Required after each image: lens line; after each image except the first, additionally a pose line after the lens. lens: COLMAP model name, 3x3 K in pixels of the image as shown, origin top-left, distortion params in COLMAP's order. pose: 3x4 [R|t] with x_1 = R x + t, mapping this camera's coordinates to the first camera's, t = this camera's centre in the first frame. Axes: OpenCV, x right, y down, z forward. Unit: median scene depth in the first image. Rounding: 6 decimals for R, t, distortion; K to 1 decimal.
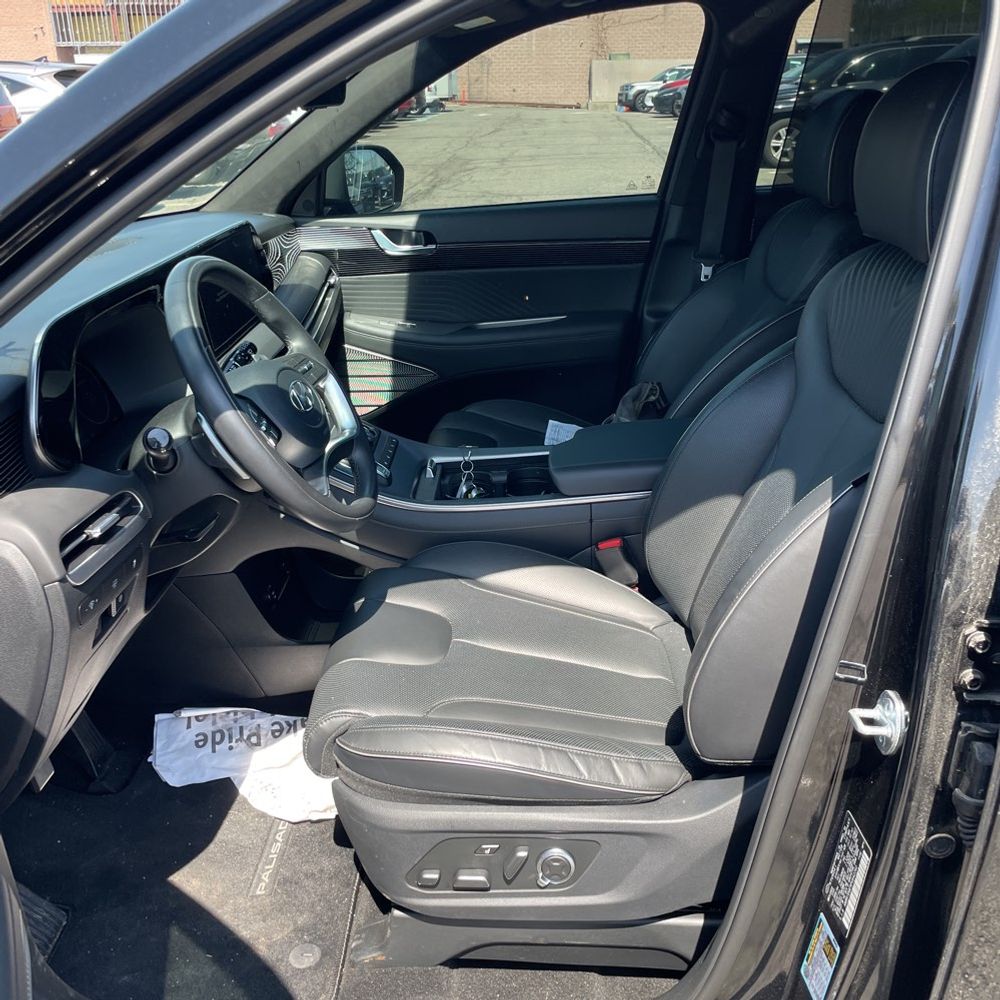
lens RADIAL K [[992.1, 0, 487.9], [0, 992.1, 501.7], [0, 0, 1]] dist [0.054620, -0.058755]
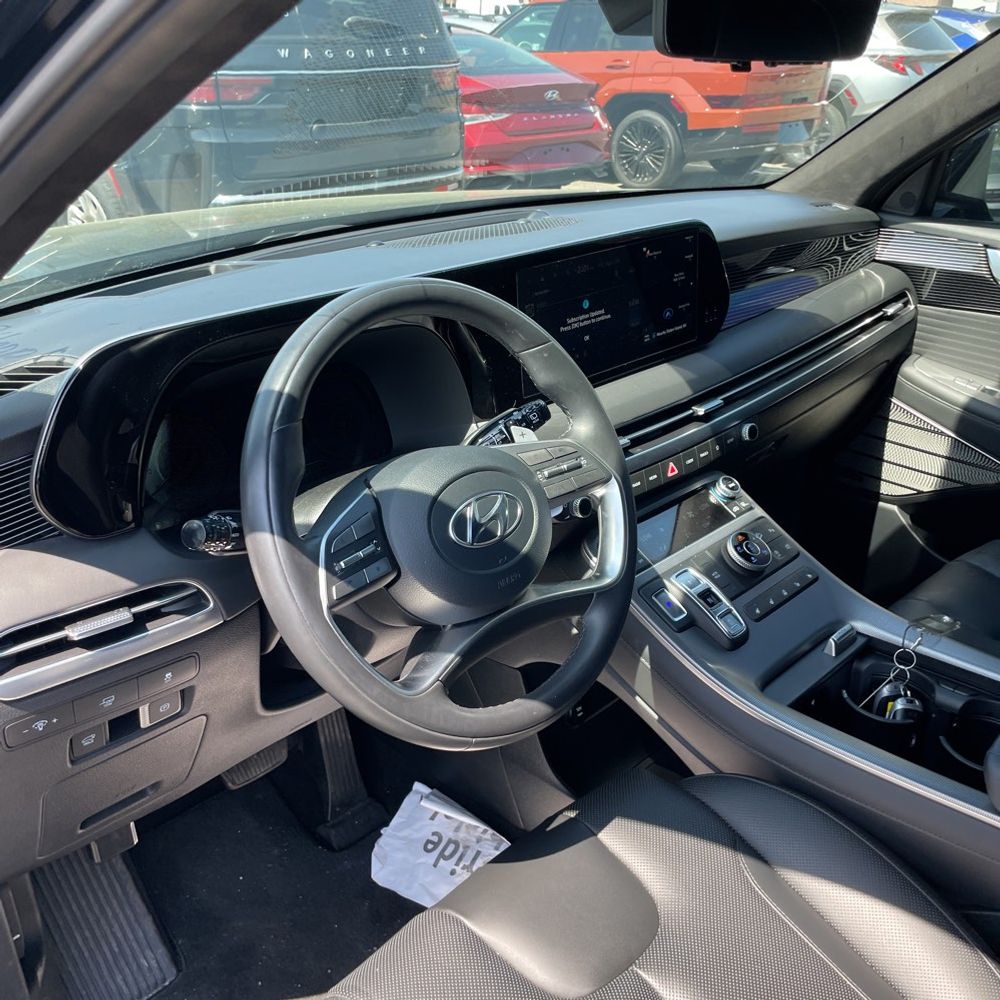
lens RADIAL K [[992.1, 0, 487.9], [0, 992.1, 501.7], [0, 0, 1]] dist [0.054620, -0.058755]
pose [[0.733985, 0.324146, -0.596822, 0.101640], [-0.295490, 0.943638, 0.149108, -0.113891], [0.611516, 0.066912, 0.788398, 0.269540]]
